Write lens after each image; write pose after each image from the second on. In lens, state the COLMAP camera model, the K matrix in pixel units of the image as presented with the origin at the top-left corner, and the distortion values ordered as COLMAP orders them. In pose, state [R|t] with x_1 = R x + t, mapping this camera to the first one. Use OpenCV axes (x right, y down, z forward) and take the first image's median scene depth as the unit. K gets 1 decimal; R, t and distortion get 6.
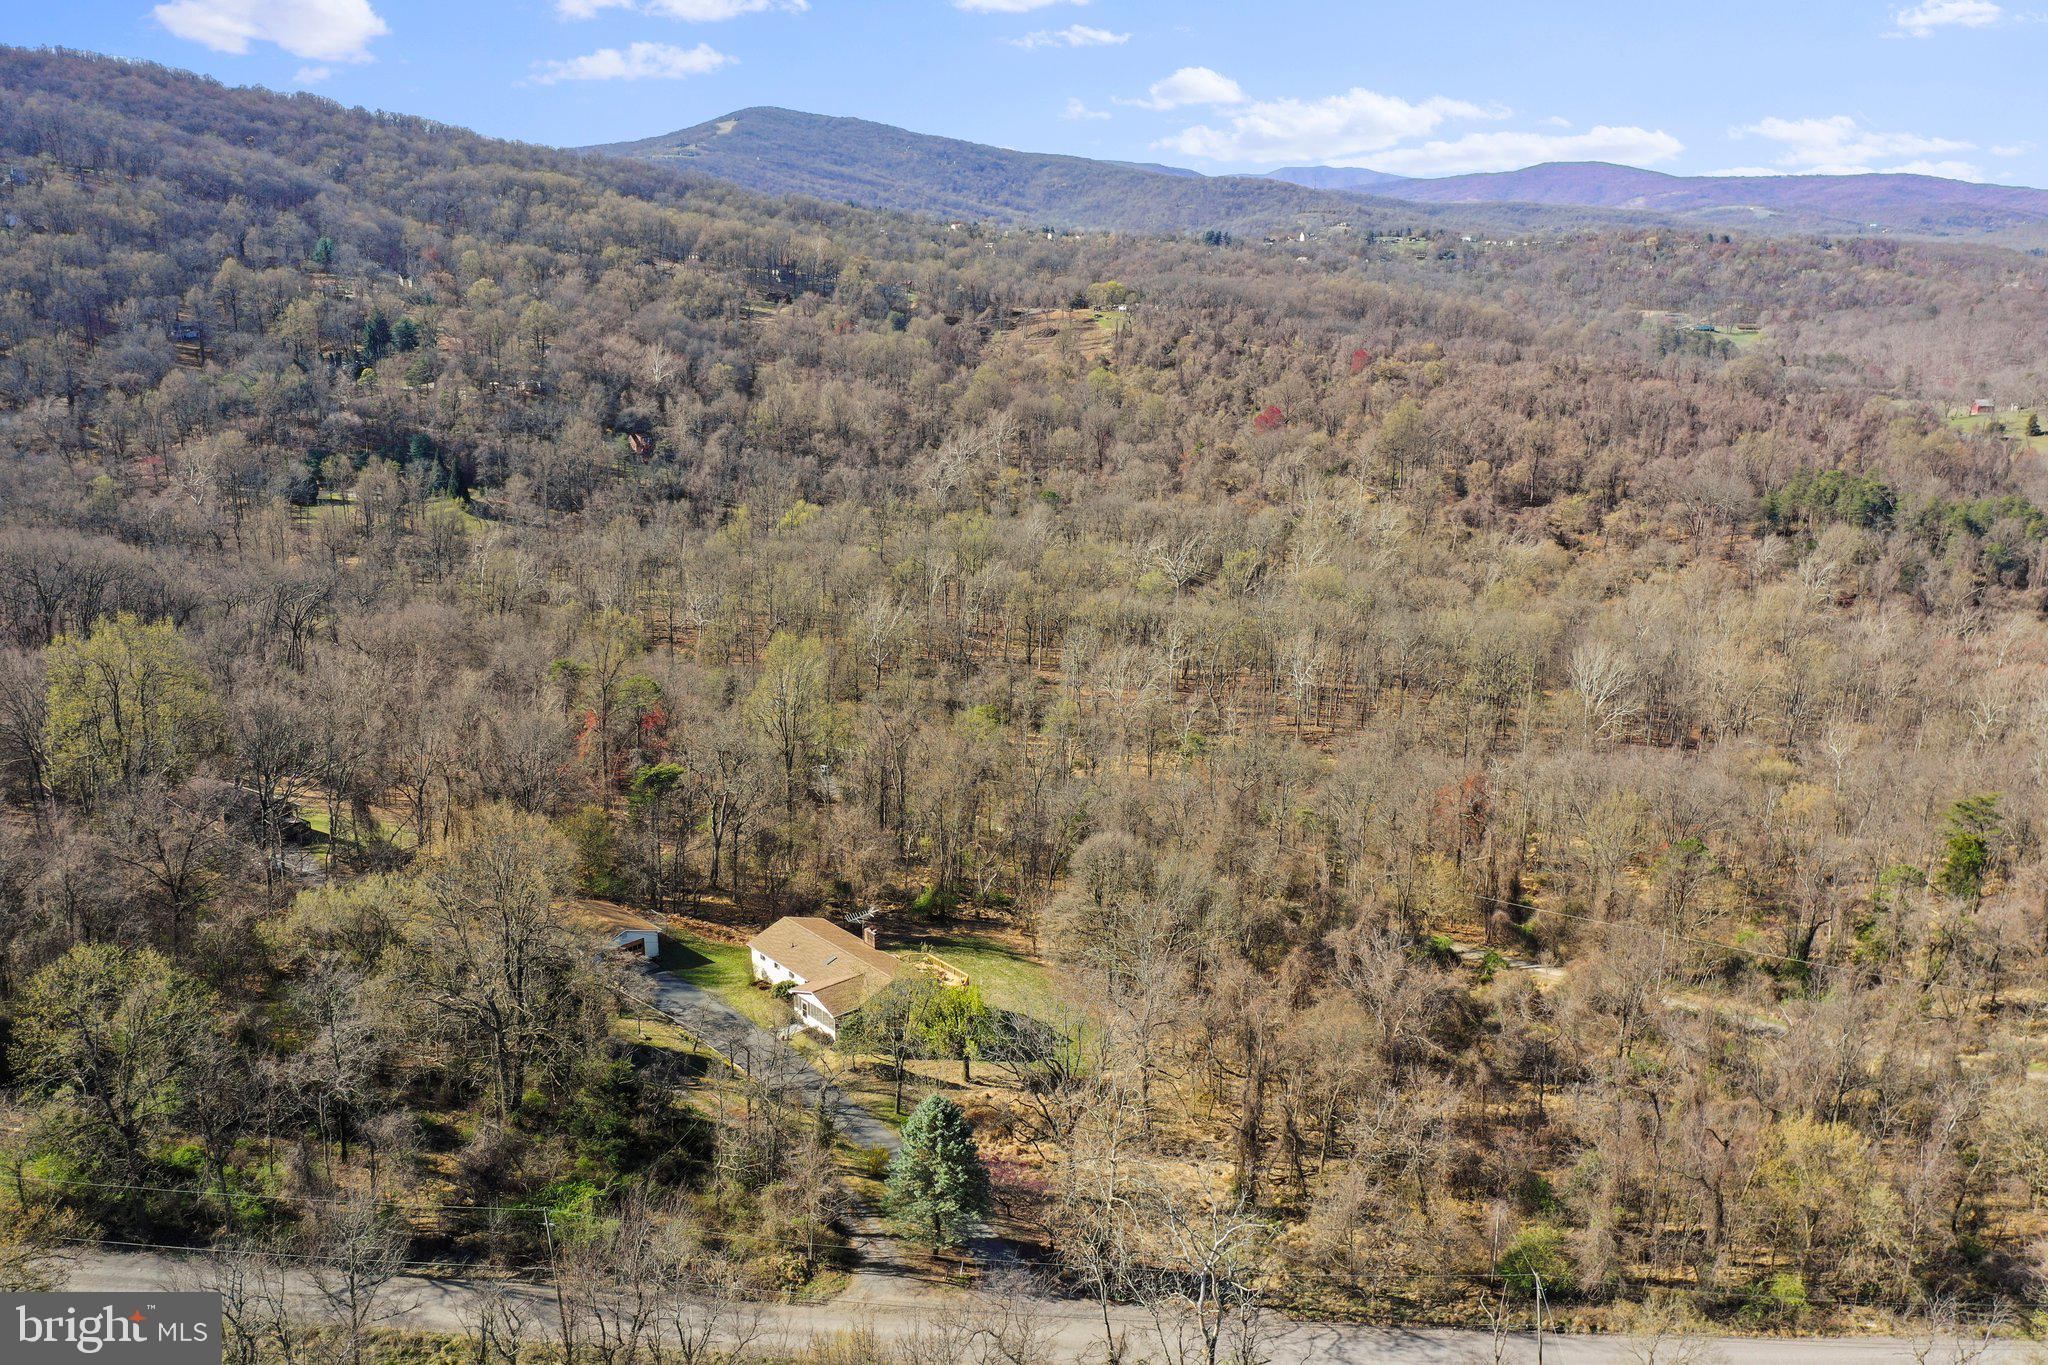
lens RADIAL K [[1619.4, 0, 1017.8], [0, 1619.4, 678.9], [0, 0, 1]] dist [0.000167, 0.001031]
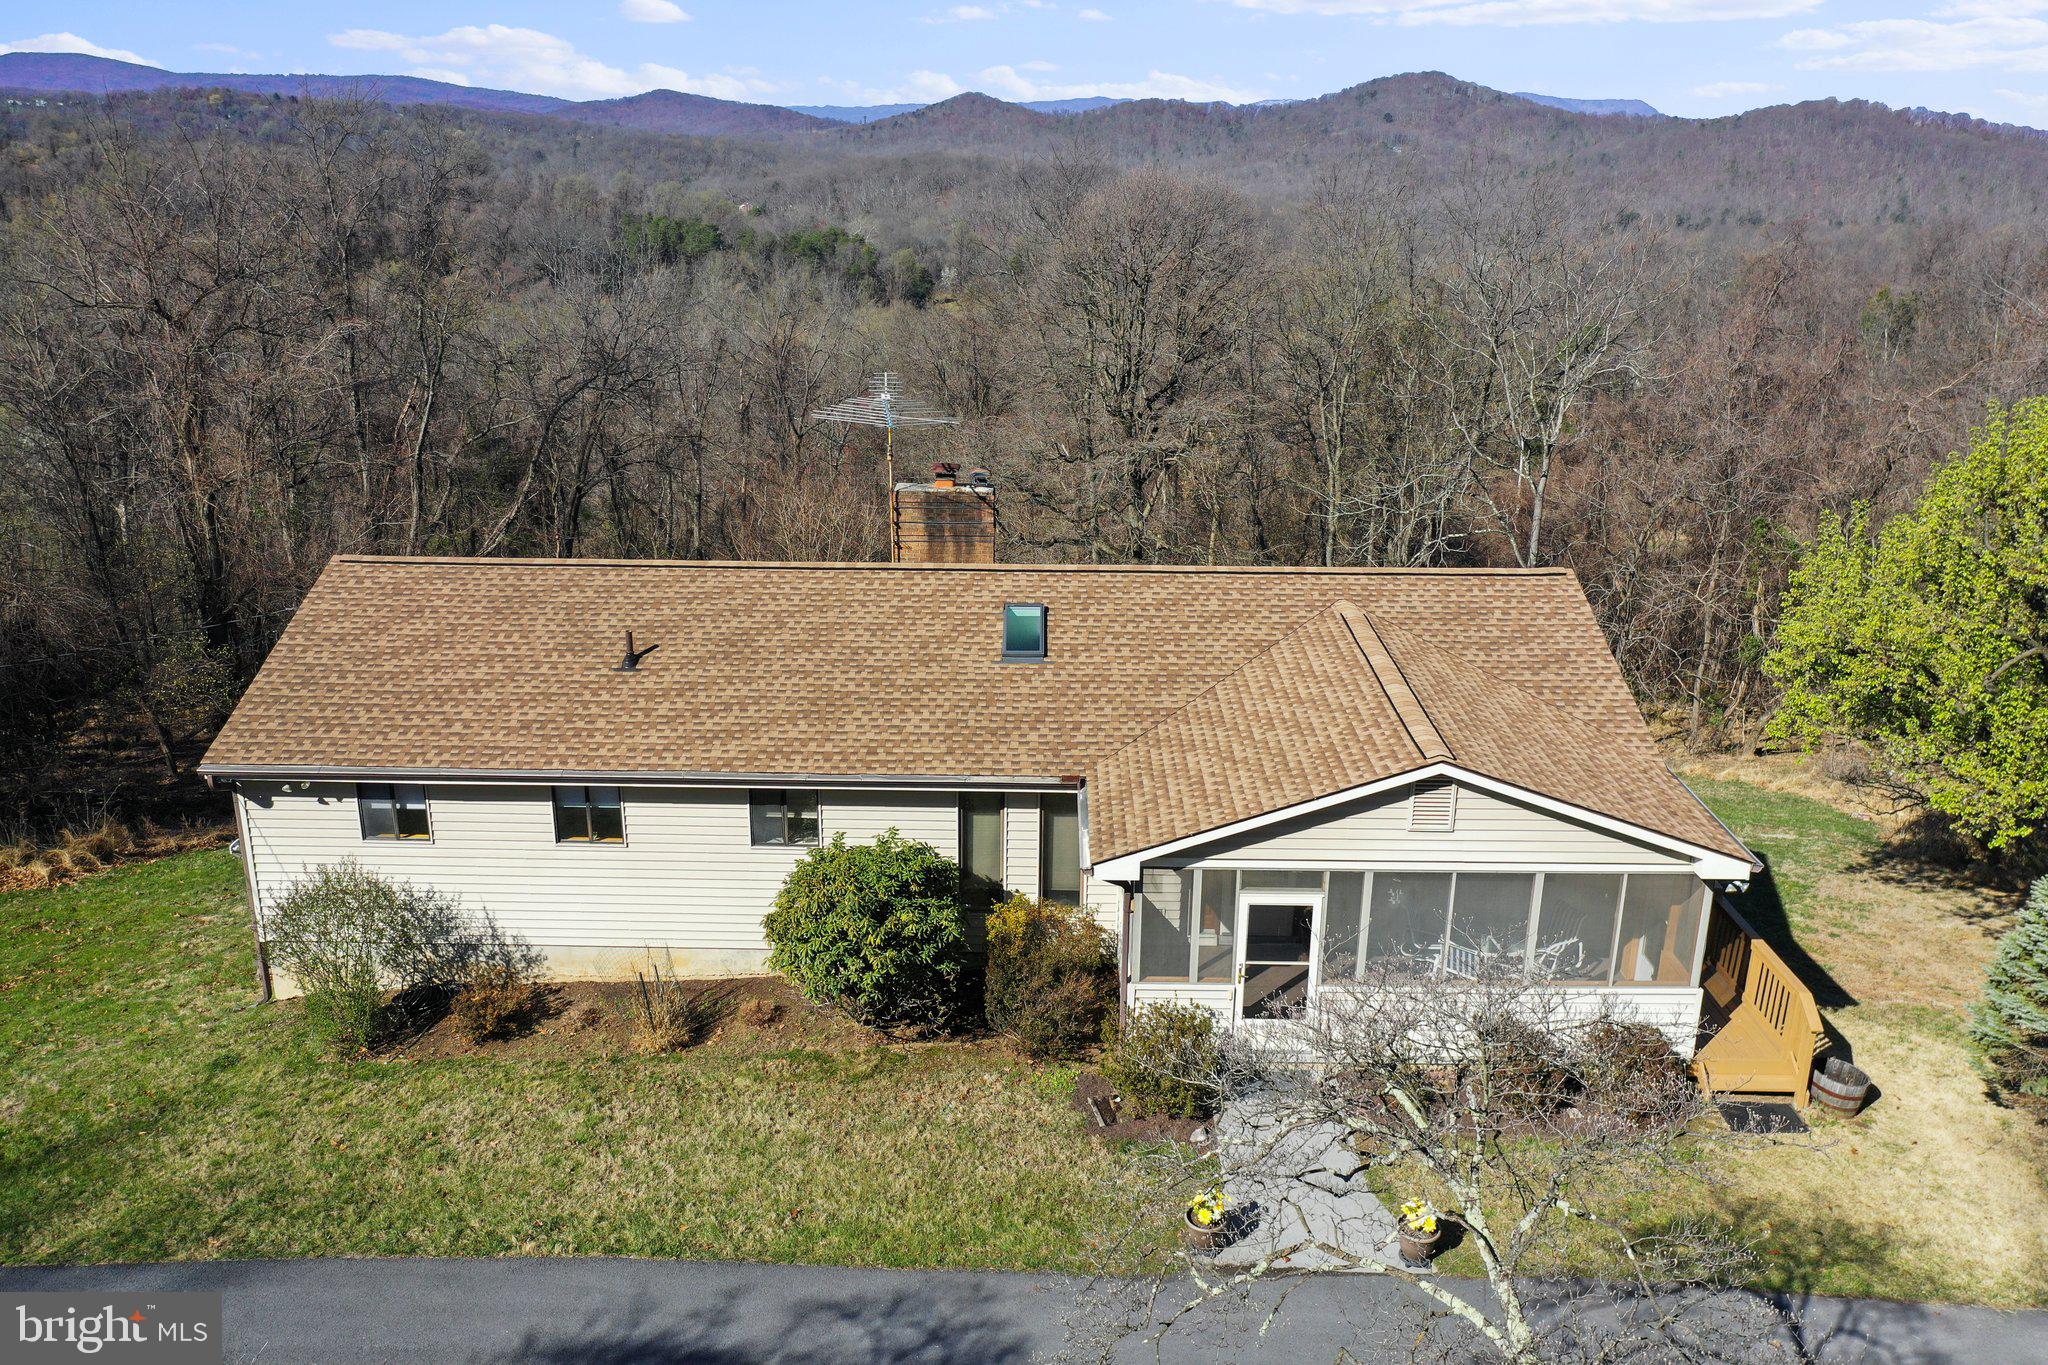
lens RADIAL K [[1615.3, 0, 1017.7], [0, 1615.3, 680.2], [0, 0, 1]] dist [0.001732, -0.008863]
pose [[0.672122, -0.234753, 0.702241, -0.053450], [0.198154, 0.970845, 0.134890, 0.038641], [-0.713433, 0.048489, 0.699044, 0.219343]]
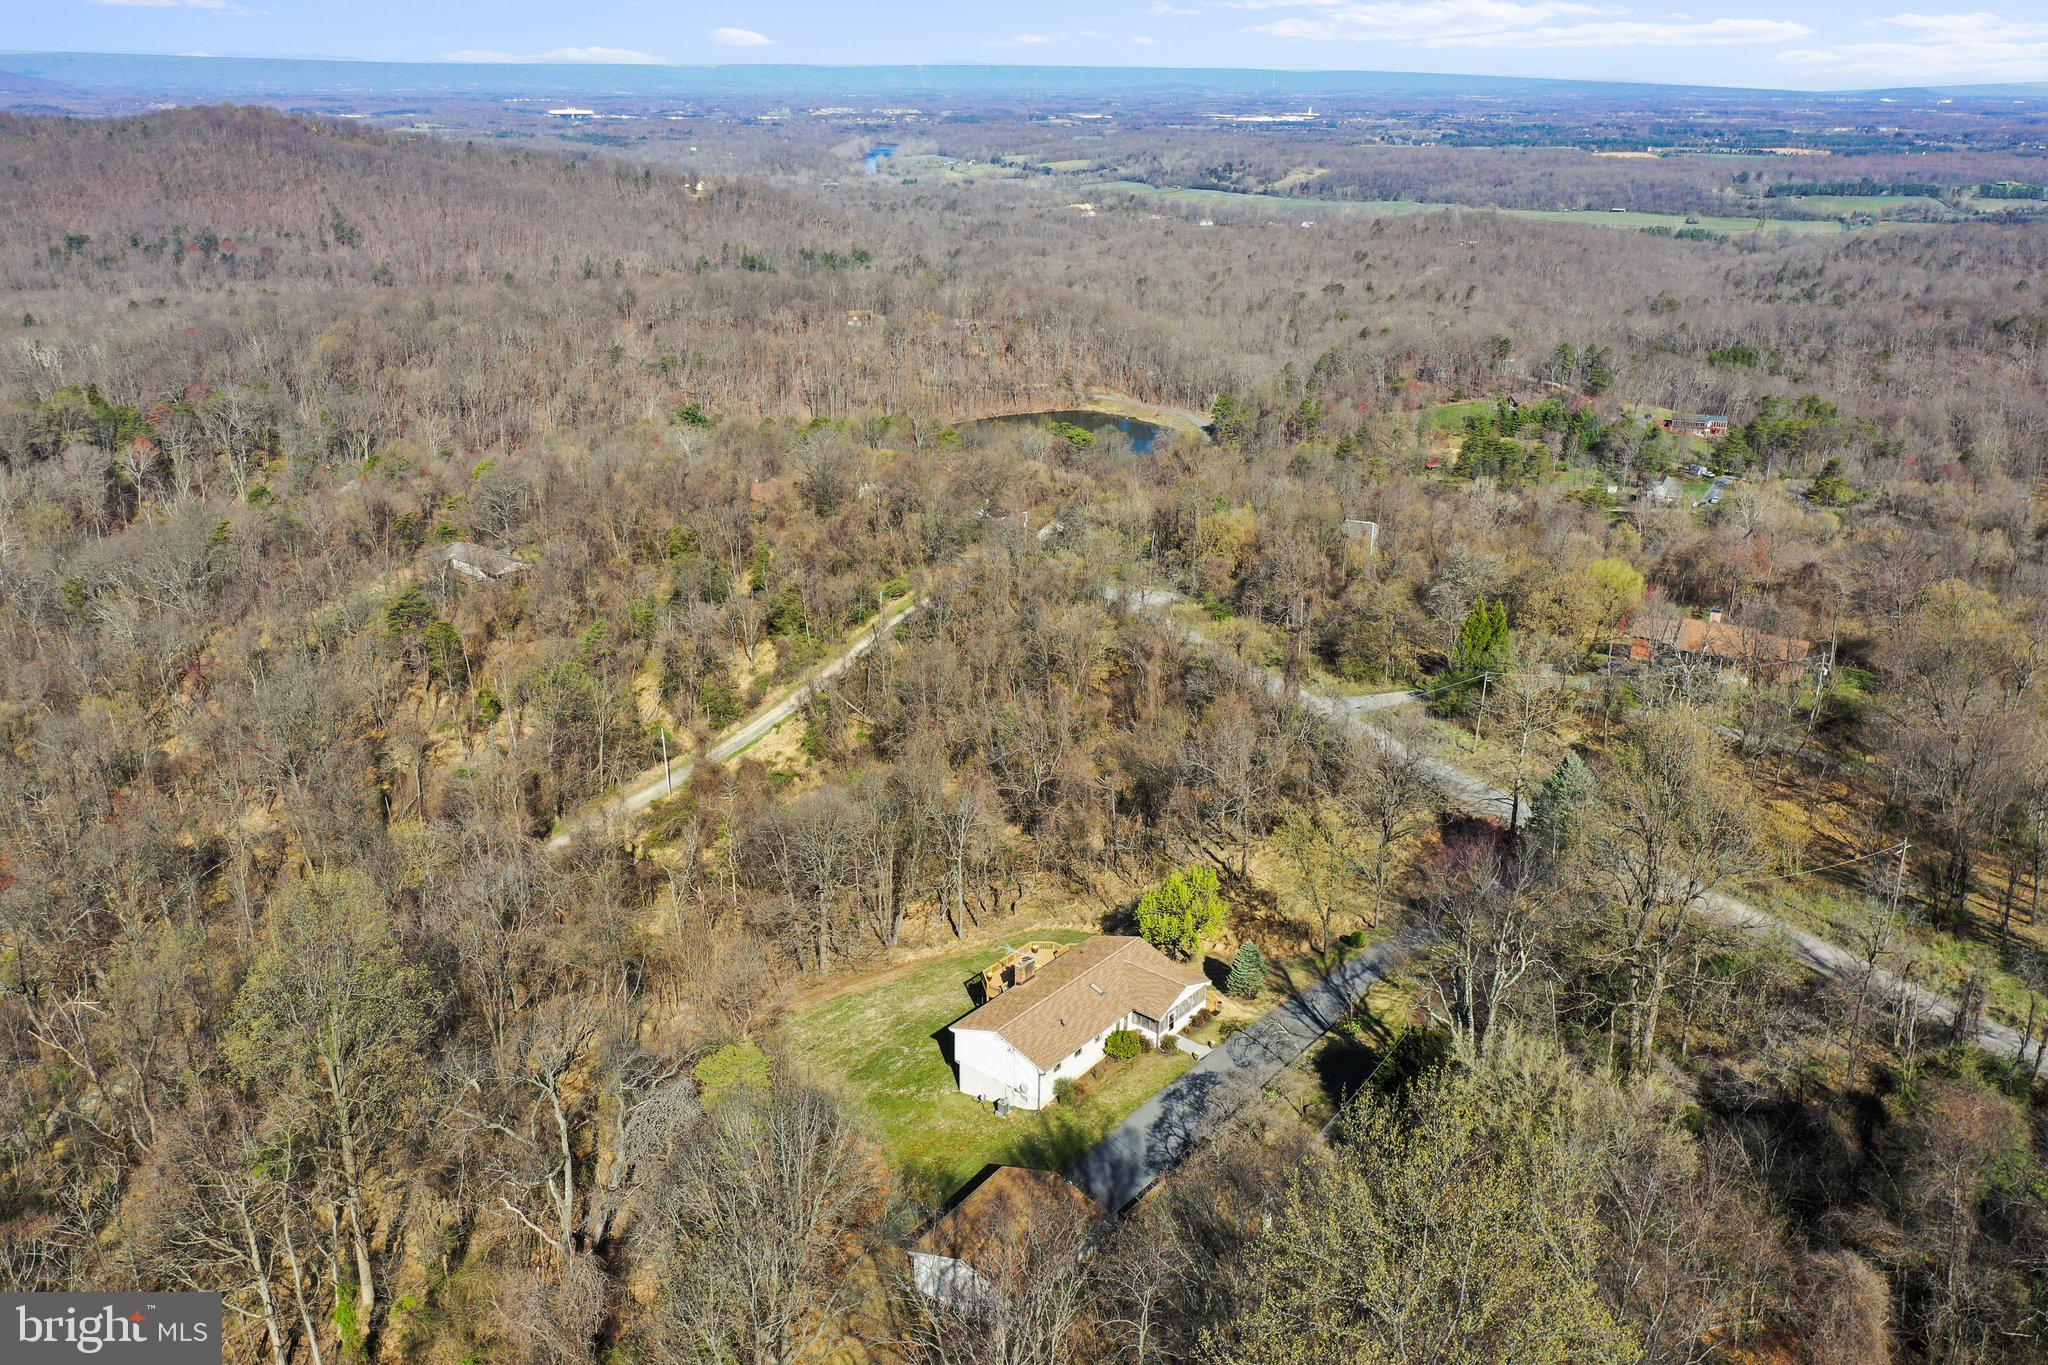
lens RADIAL K [[1615.3, 0, 1017.7], [0, 1615.3, 680.2], [0, 0, 1]] dist [0.001732, -0.008863]
pose [[-0.174293, -0.344079, 0.922622, -0.195790], [0.258760, 0.888030, 0.380061, -0.068739], [-0.950087, 0.304980, -0.065744, 0.254493]]
